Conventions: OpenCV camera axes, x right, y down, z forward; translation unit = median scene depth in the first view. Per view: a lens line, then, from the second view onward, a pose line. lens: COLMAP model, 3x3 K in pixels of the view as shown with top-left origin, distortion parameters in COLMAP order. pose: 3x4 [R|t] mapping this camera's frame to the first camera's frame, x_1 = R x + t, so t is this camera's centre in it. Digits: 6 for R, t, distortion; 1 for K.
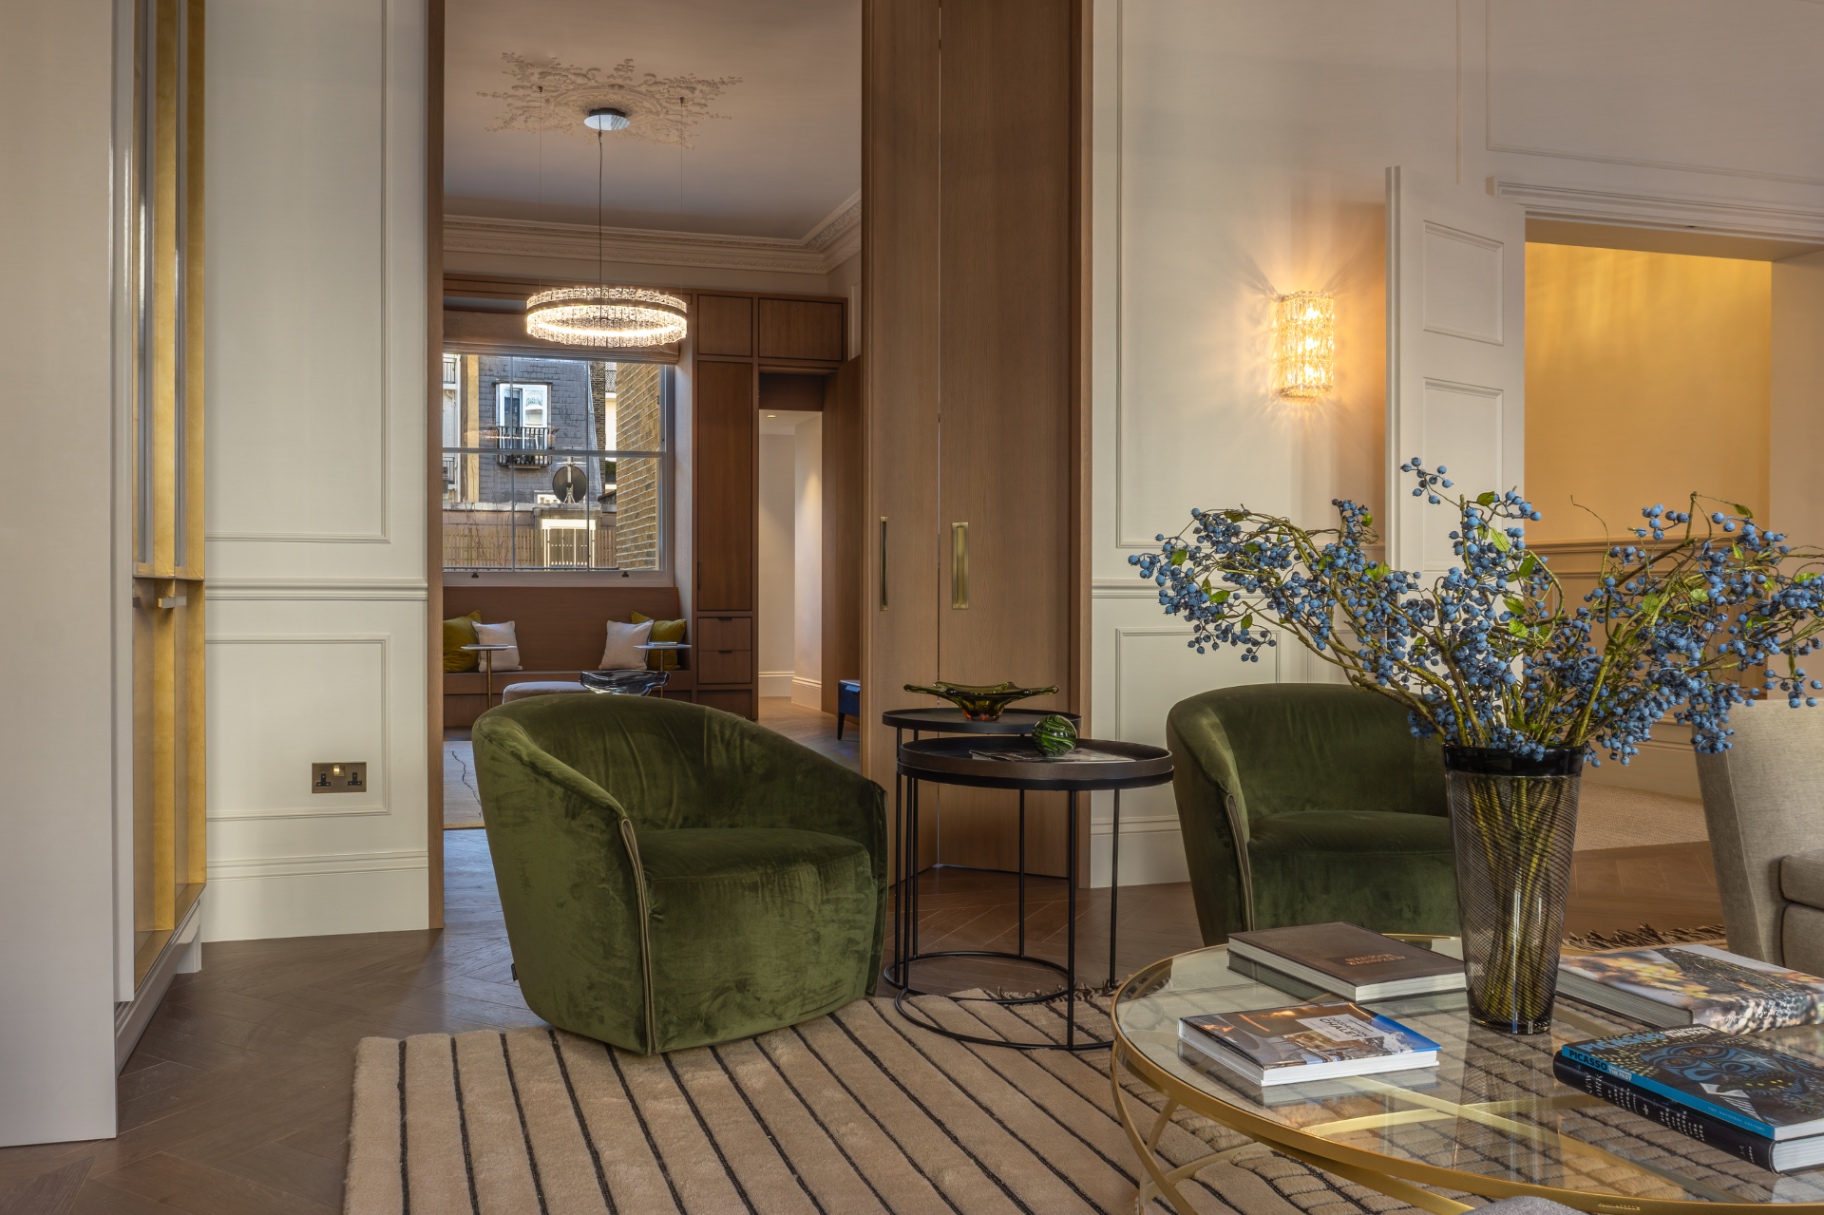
lens RADIAL K [[1489.1, 0, 909.5], [0, 1489.1, 601.7], [0, 0, 1]] dist [0.000954, -0.000126]
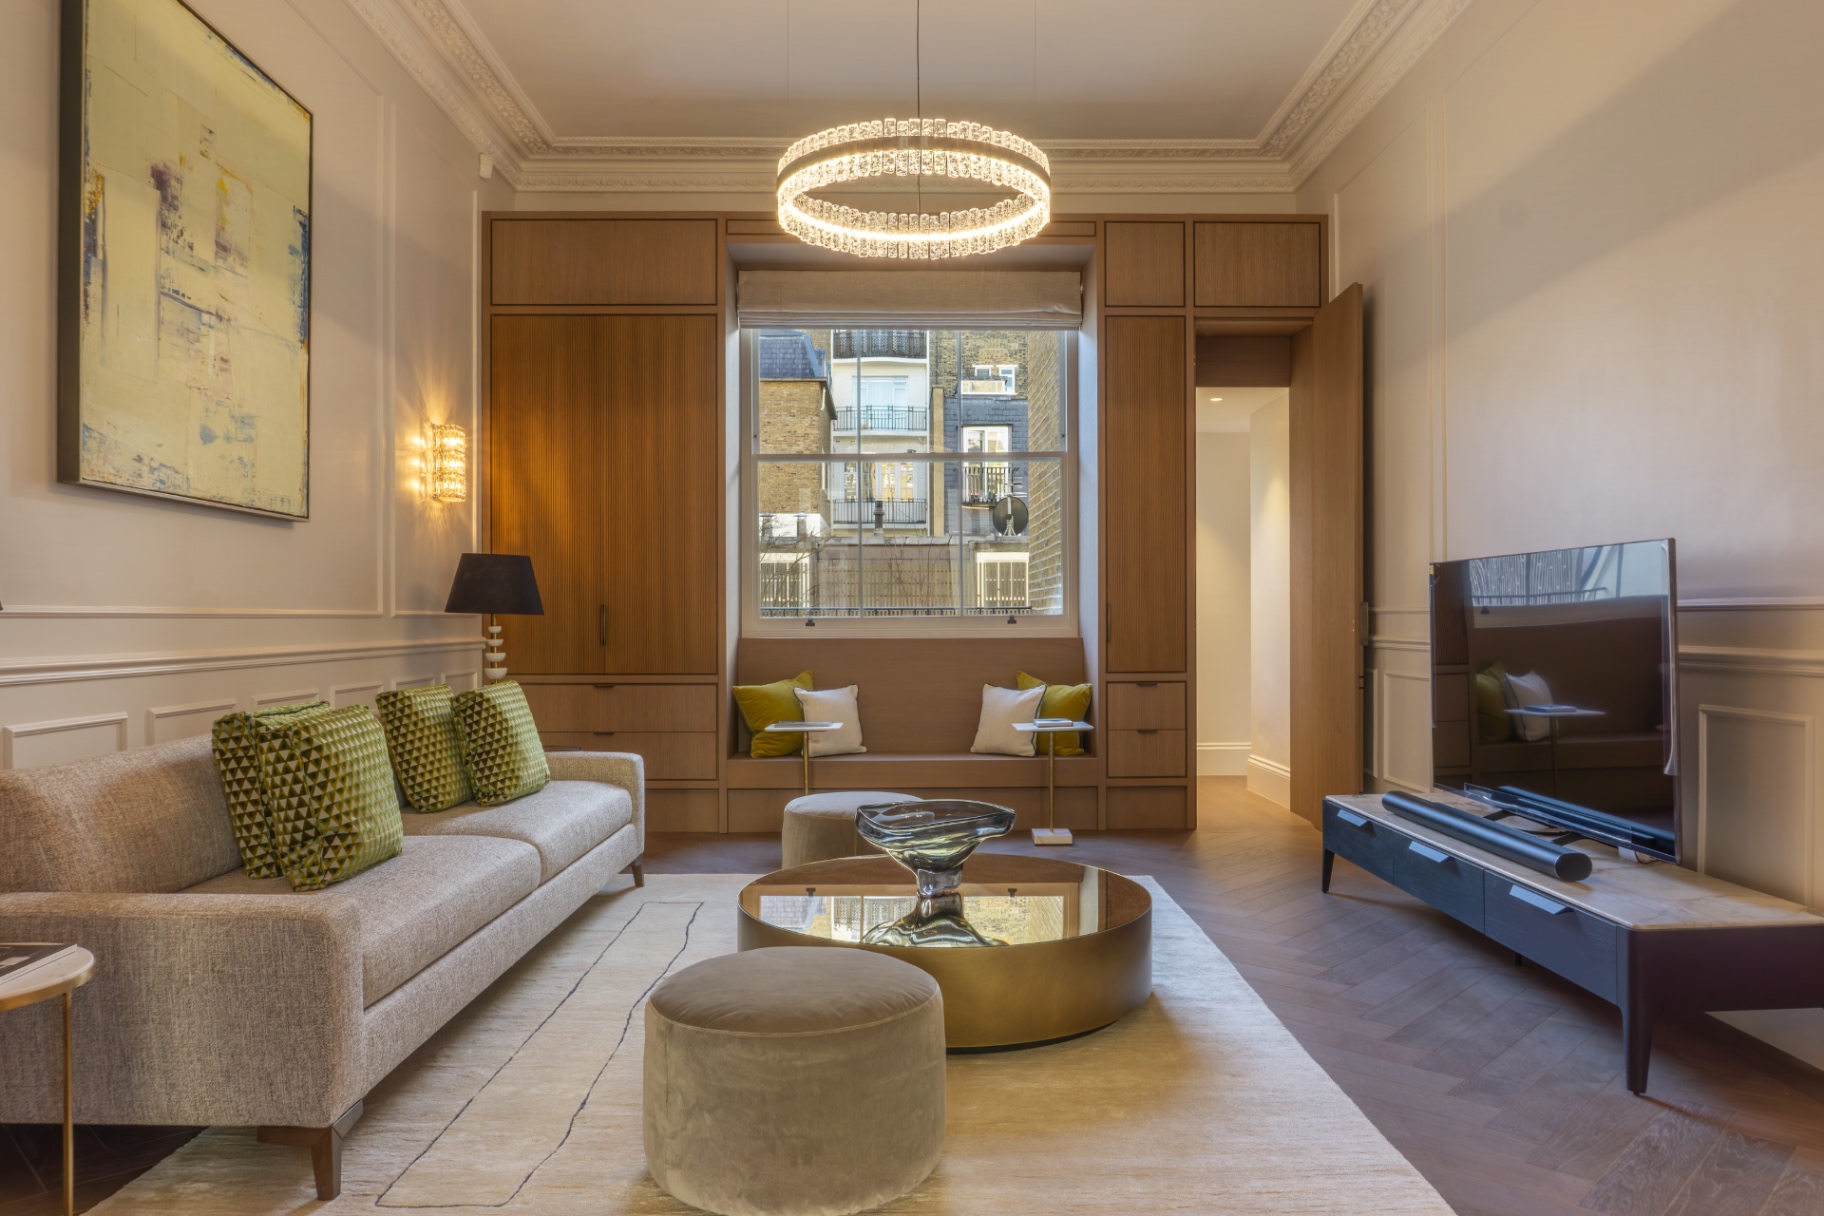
lens RADIAL K [[1249.1, 0, 918.9], [0, 1249.1, 602.4], [0, 0, 1]] dist [0.012778, 0.002068]
pose [[0.943434, -0.007212, -0.331481, -0.029485], [0.001468, 0.999844, -0.017576, -0.016308], [0.331556, 0.016095, 0.943298, 0.400518]]
